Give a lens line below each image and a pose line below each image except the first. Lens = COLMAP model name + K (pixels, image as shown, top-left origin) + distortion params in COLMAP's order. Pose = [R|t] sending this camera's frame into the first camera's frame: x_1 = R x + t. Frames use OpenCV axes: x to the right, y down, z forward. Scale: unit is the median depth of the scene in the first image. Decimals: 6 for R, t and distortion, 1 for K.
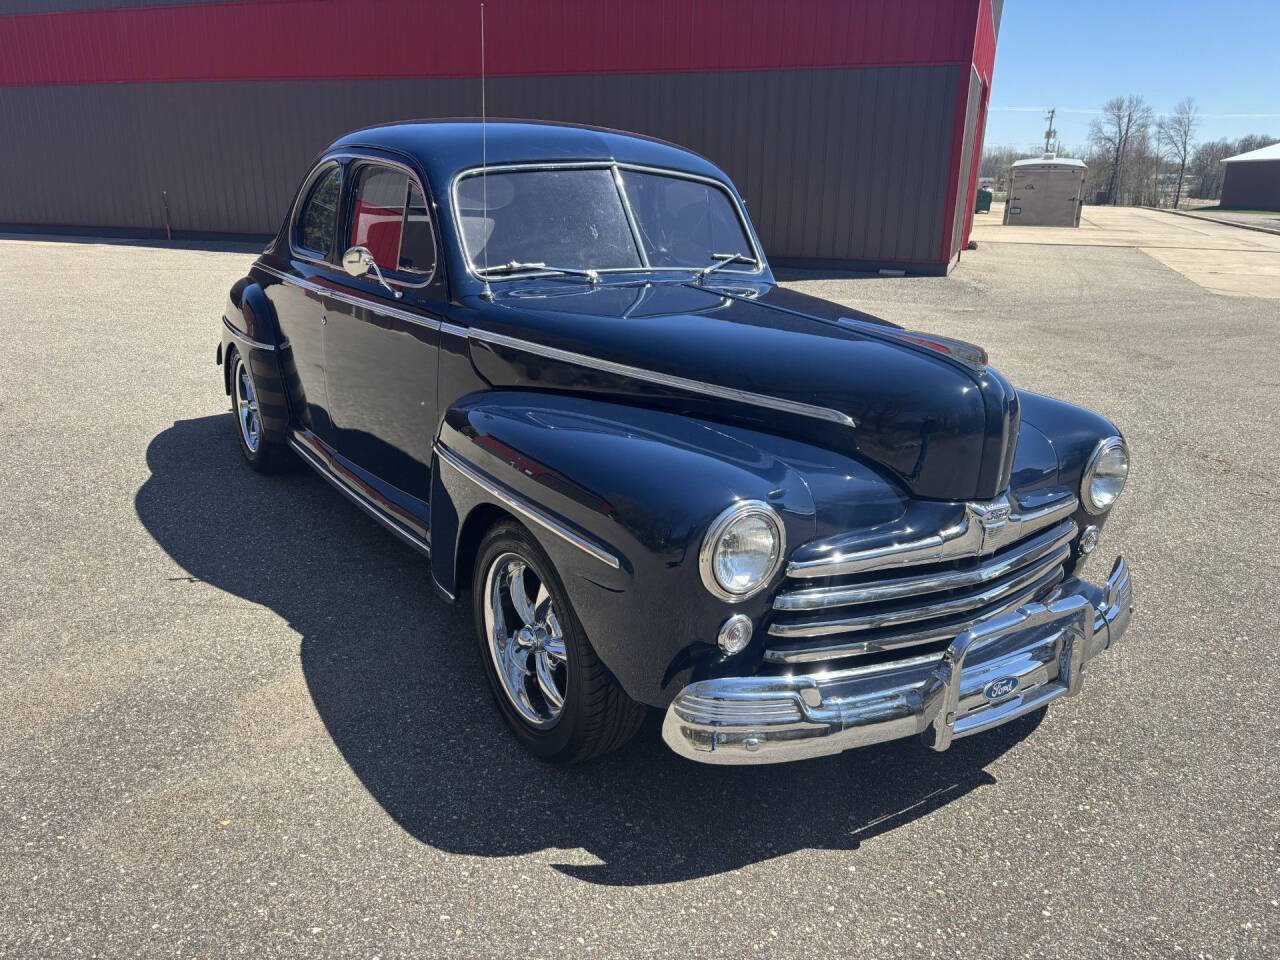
lens RADIAL K [[970.7, 0, 632.8], [0, 970.7, 482.0], [0, 0, 1]] dist [0.035505, -0.048327]
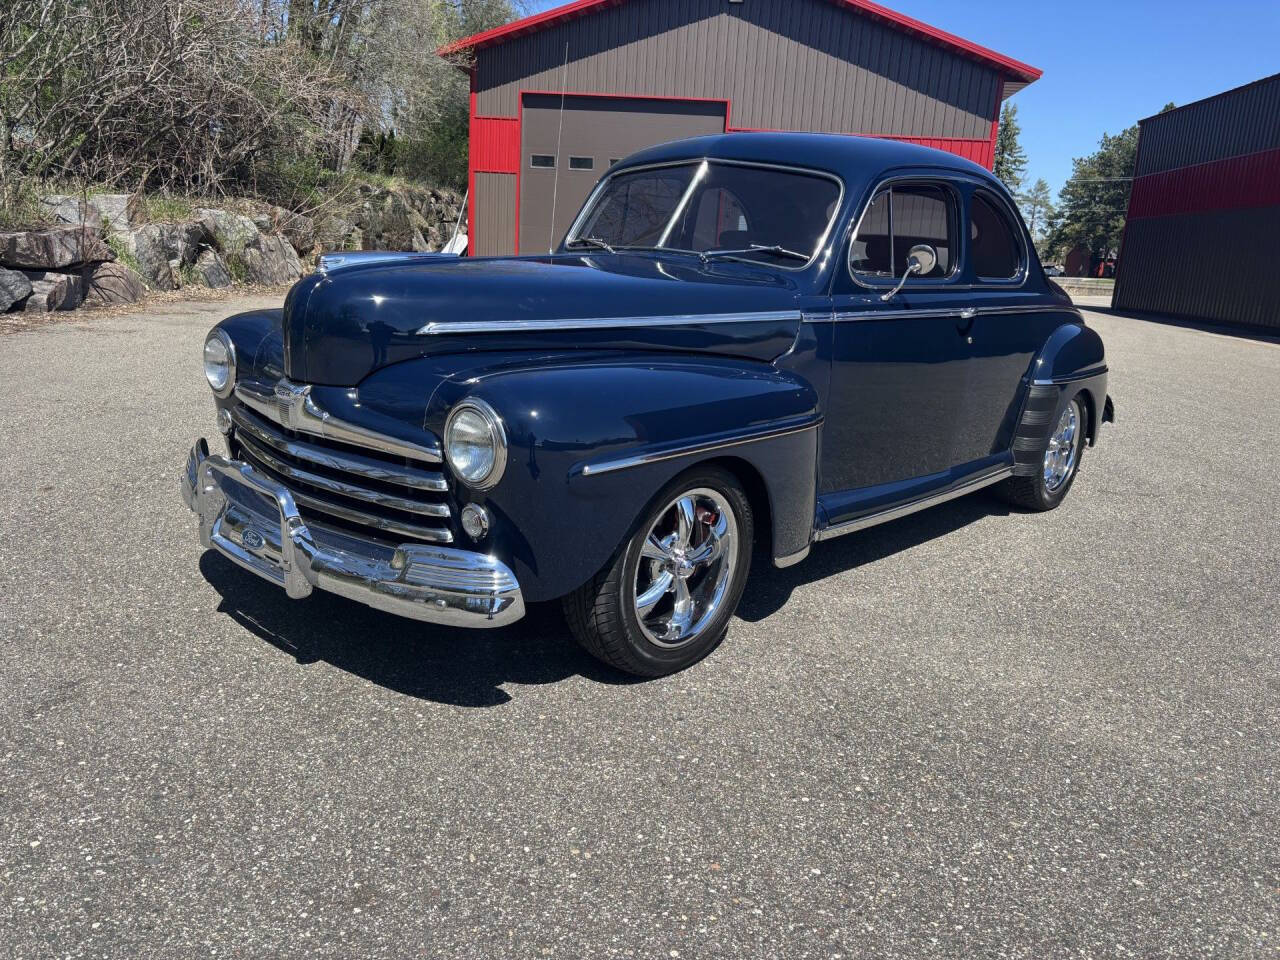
lens RADIAL K [[970.7, 0, 632.8], [0, 970.7, 482.0], [0, 0, 1]] dist [0.035505, -0.048327]
pose [[0.237895, 0.219321, -0.946205, 1.523521], [-0.339009, 0.931658, 0.130716, -0.153201], [0.910208, 0.289675, 0.295989, 1.019067]]
